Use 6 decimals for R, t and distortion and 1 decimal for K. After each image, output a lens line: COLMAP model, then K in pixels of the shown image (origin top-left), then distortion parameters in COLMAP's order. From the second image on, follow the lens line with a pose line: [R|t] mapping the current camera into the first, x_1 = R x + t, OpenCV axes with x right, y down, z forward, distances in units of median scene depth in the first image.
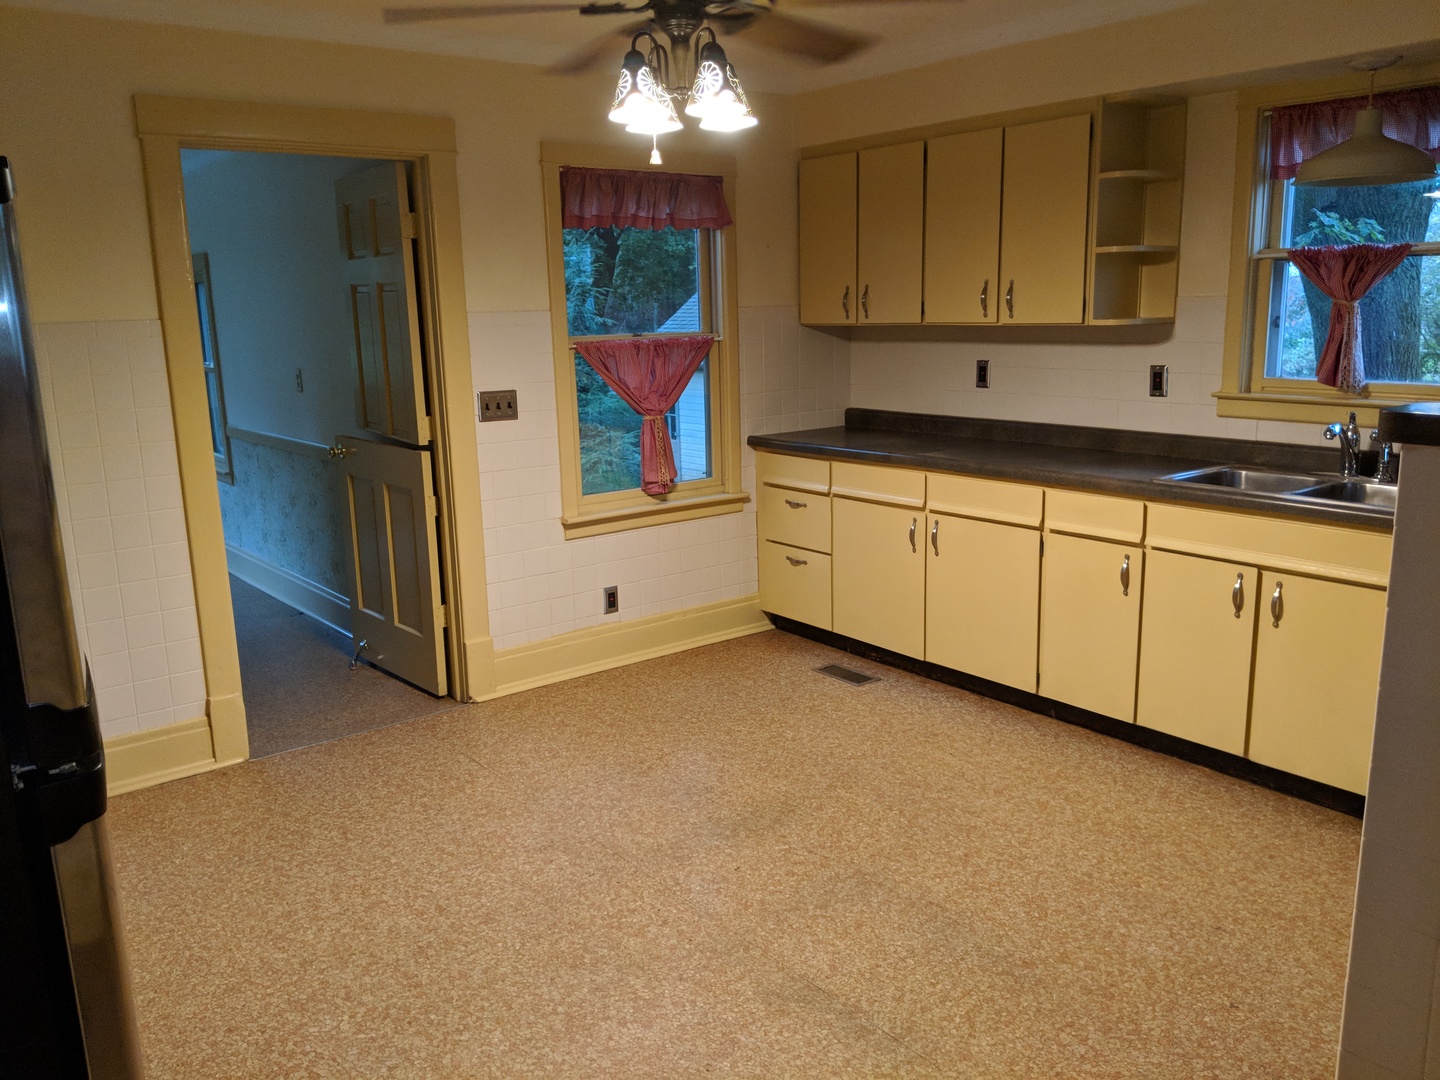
lens RADIAL K [[1144.2, 0, 722.6], [0, 1144.2, 530.8], [0, 0, 1]] dist [0.051515, -0.143474]
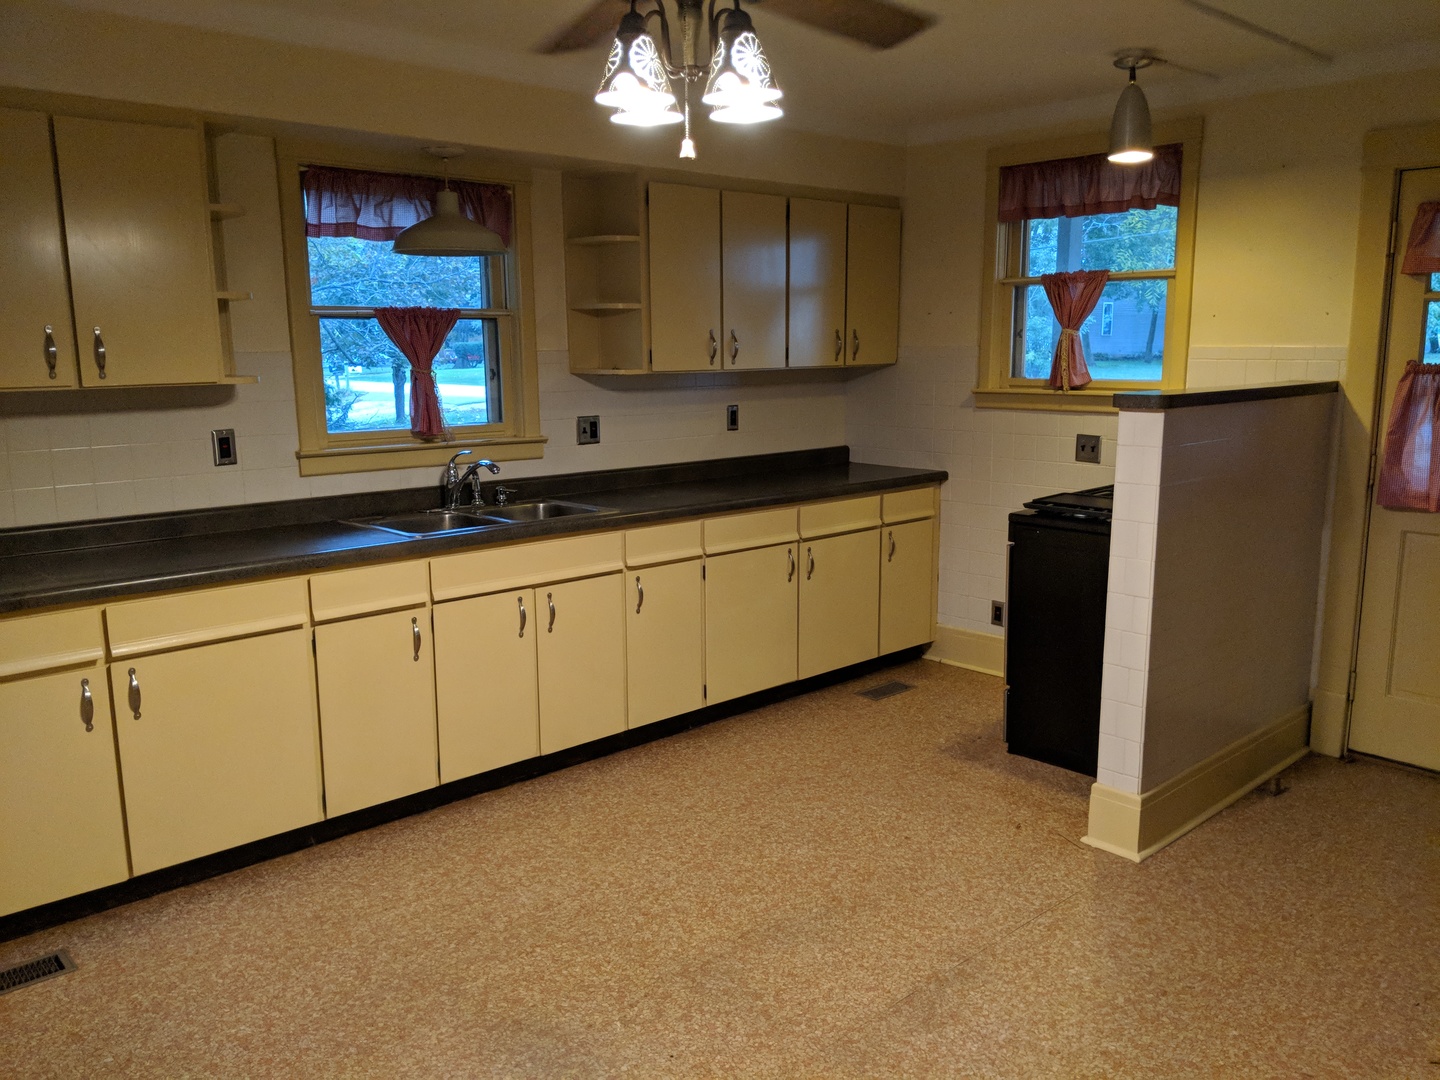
lens RADIAL K [[1158.4, 0, 720.0], [0, 1158.4, 540.0], [0, 0, 1]] dist [0.071743, -0.139114]
pose [[-0.099490, -0.142751, 0.984746, -0.643065], [0.204603, 0.965573, 0.160643, -0.151166], [-0.973776, 0.217464, -0.066857, 0.833334]]
